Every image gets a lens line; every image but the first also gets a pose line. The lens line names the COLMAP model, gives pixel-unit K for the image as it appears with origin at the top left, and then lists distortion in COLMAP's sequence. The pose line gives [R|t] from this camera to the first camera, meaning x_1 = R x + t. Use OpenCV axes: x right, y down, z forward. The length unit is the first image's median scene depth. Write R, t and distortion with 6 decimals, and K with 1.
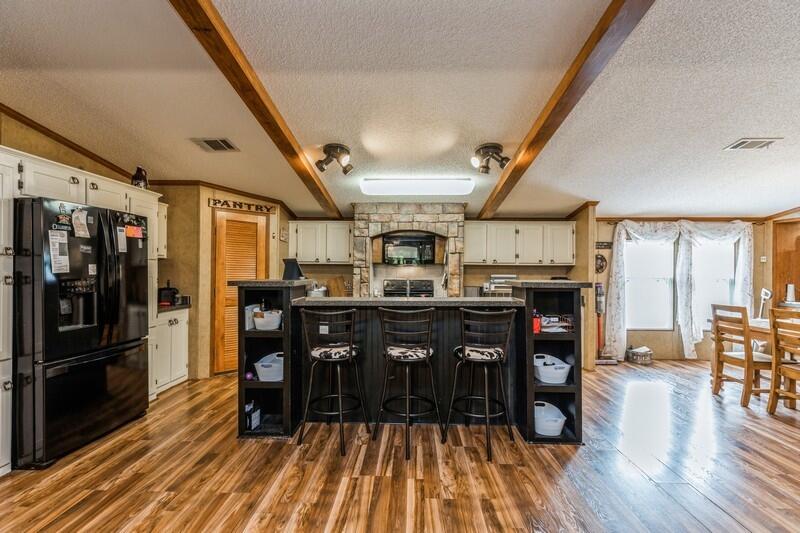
lens RADIAL K [[363.5, 0, 398.4], [0, 363.5, 272.2], [0, 0, 1]] dist [0.003600, -0.001207]
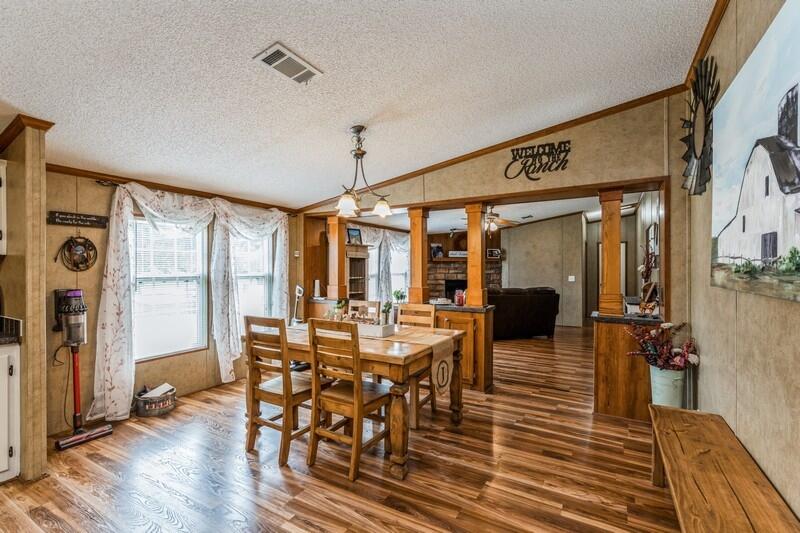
lens RADIAL K [[363.5, 0, 398.5], [0, 363.5, 268.4], [0, 0, 1]] dist [0.003600, -0.001207]
pose [[0.477709, -0.007299, 0.878488, 0.311353], [0.005832, 0.999970, 0.005137, -0.001185], [-0.878499, 0.002669, 0.477737, 0.329691]]
